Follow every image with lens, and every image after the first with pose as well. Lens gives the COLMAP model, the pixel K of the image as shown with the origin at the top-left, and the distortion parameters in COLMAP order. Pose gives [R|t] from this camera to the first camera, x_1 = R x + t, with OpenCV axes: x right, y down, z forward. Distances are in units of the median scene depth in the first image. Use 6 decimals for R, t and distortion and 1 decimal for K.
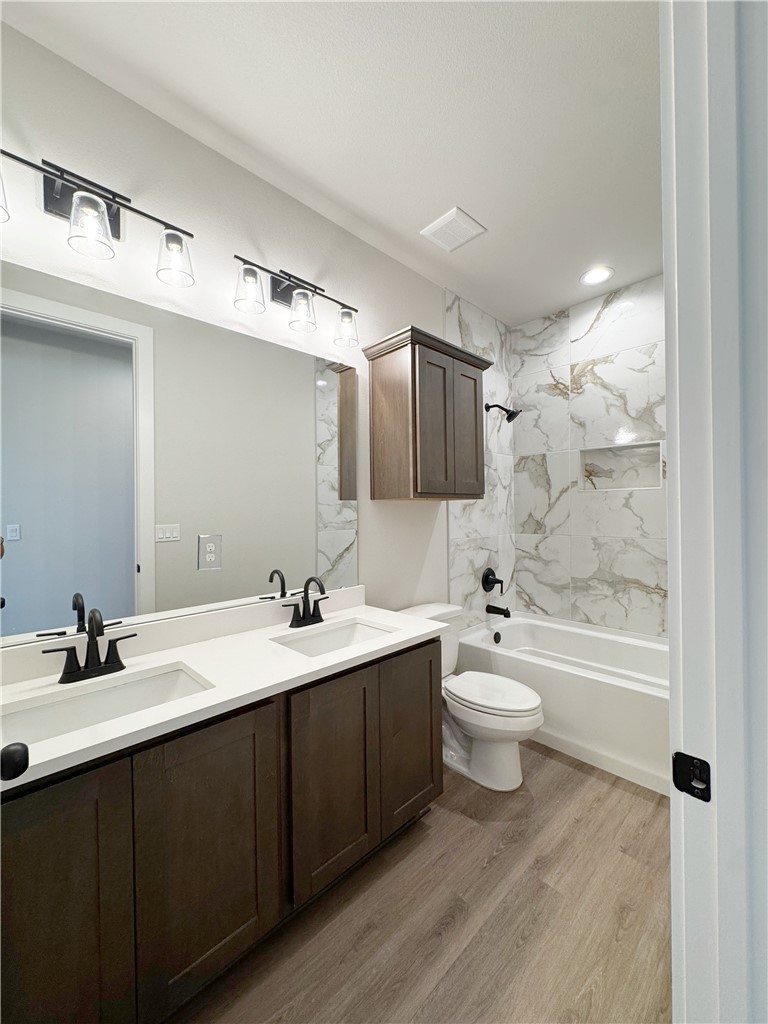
lens RADIAL K [[408.1, 0, 385.4], [0, 408.1, 512.0], [0, 0, 1]] dist [-0.002461, 0.000599]
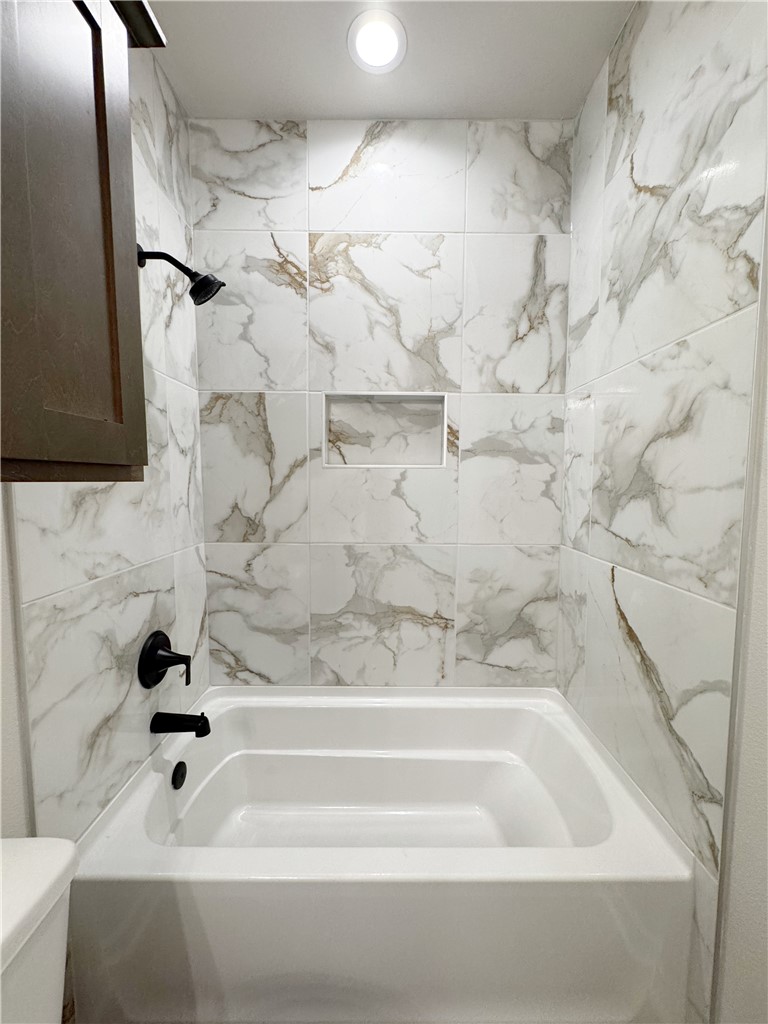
lens RADIAL K [[408.1, 0, 385.4], [0, 408.1, 512.0], [0, 0, 1]] dist [-0.002461, 0.000599]
pose [[0.693940, -0.042924, 0.718752, 0.116374], [-0.008804, 0.997641, 0.068079, -0.025960], [-0.719979, -0.053571, 0.691926, 0.525622]]
